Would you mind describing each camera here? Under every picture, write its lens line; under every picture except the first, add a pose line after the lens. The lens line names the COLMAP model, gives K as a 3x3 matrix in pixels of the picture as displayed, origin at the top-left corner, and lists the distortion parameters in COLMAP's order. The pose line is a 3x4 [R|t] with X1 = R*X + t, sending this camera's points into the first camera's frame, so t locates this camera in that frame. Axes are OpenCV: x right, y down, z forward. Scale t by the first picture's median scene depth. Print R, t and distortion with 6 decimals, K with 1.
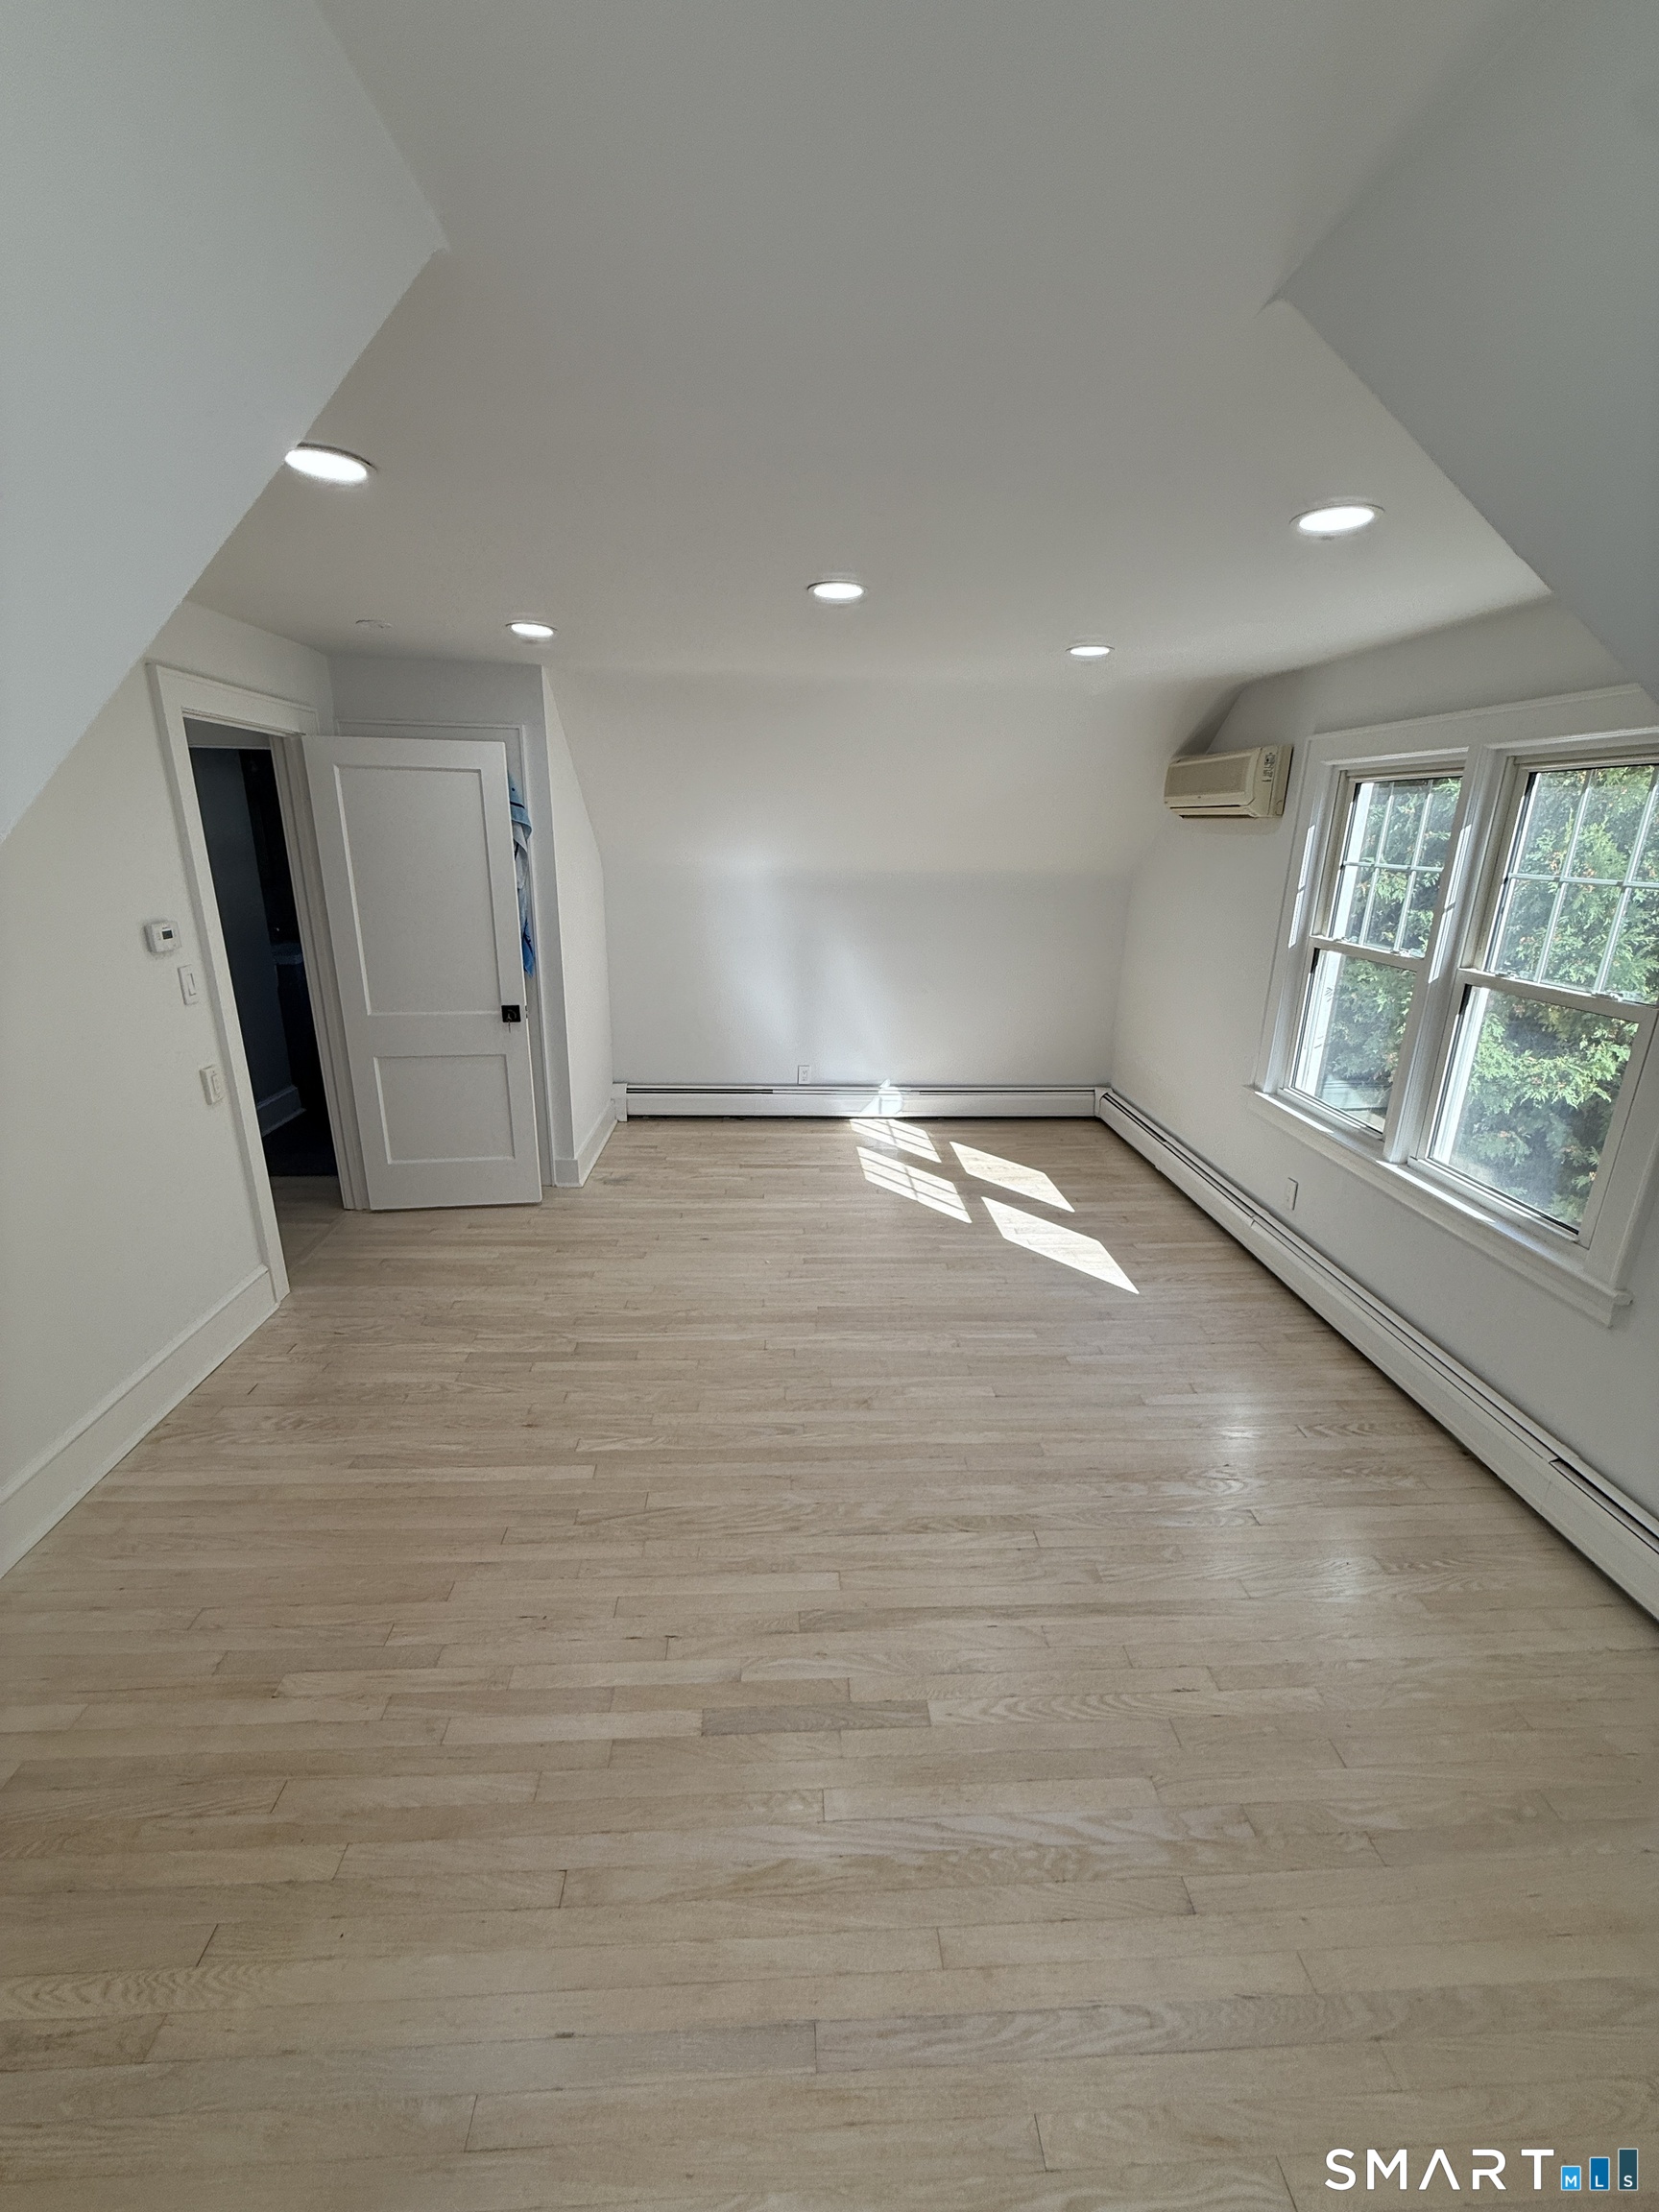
lens RADIAL K [[883.9, 0, 828.2], [0, 883.9, 1101.3], [0, 0, 1]] dist [-0.000546, -0.000128]
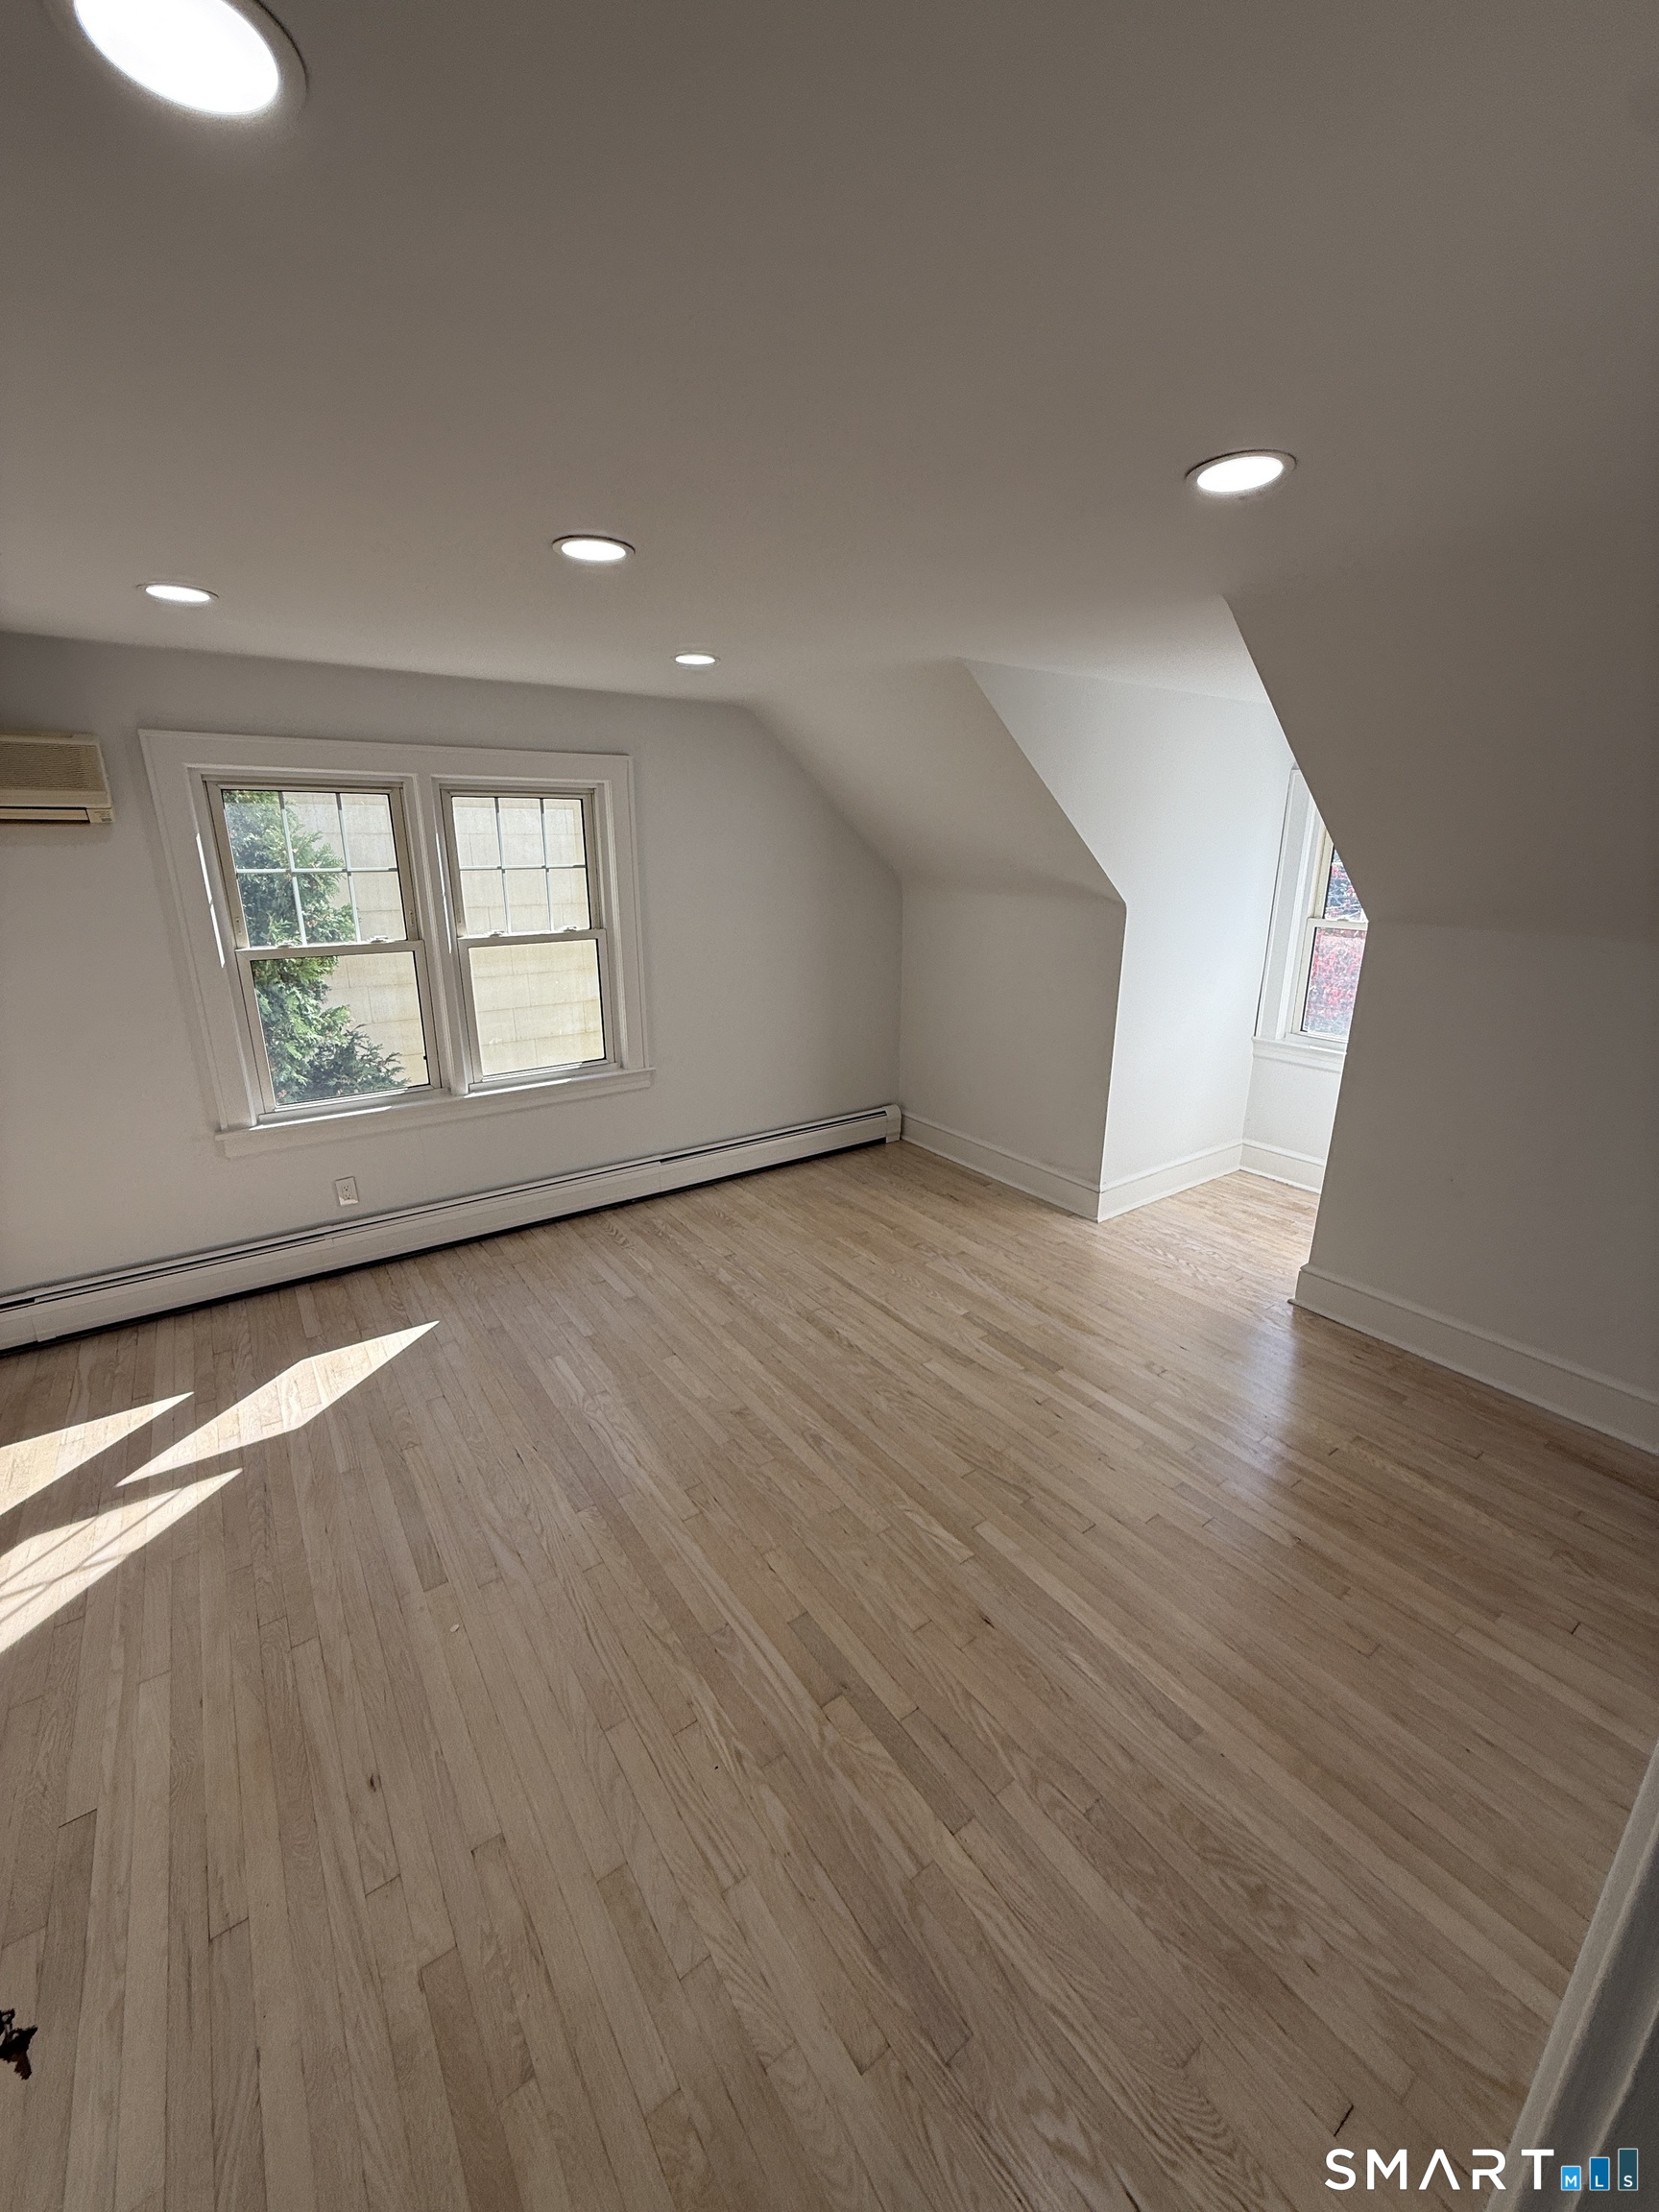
lens RADIAL K [[883.9, 0, 827.4], [0, 883.9, 1101.2], [0, 0, 1]] dist [-0.000546, -0.000128]
pose [[-0.531902, -0.265100, 0.804240, -0.759946], [0.239915, 0.863642, 0.443354, -0.408469], [-0.812109, 0.428770, -0.395771, 1.208791]]
